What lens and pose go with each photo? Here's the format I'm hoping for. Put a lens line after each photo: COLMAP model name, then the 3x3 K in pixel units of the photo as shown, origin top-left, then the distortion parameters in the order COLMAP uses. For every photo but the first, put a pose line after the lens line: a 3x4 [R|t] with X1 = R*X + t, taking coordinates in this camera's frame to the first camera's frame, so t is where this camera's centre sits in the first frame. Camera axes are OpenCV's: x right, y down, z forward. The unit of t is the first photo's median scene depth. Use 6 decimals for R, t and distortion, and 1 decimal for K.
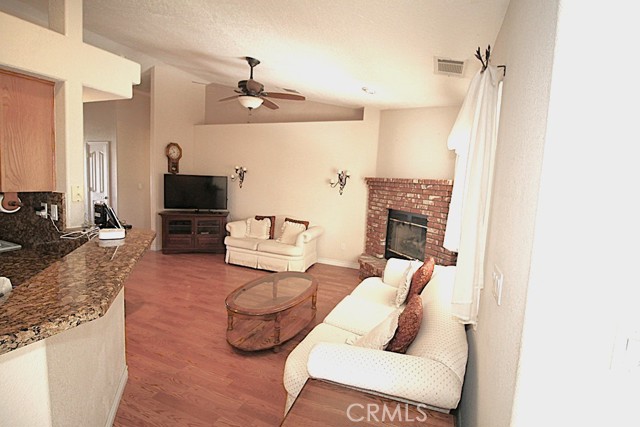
lens RADIAL K [[304.0, 0, 320.3], [0, 304.0, 209.6], [0, 0, 1]] dist [-0.021008, -0.000601]
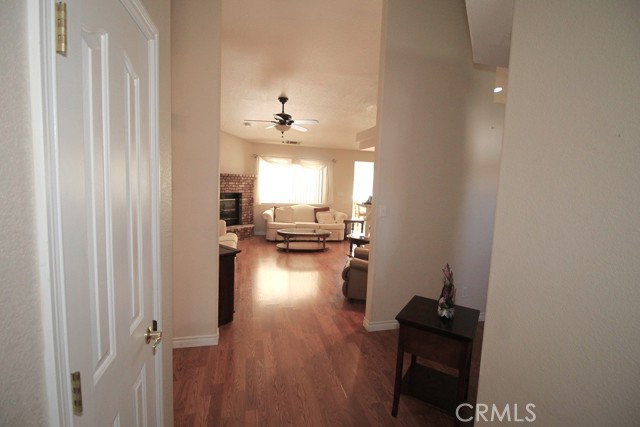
lens RADIAL K [[304.0, 0, 320.3], [0, 304.0, 209.6], [0, 0, 1]] dist [-0.021008, -0.000601]
pose [[-0.589161, -0.142450, 0.795360, -2.341902], [0.021894, 0.981161, 0.191946, -0.365696], [-0.807719, 0.130501, -0.574943, 2.632604]]
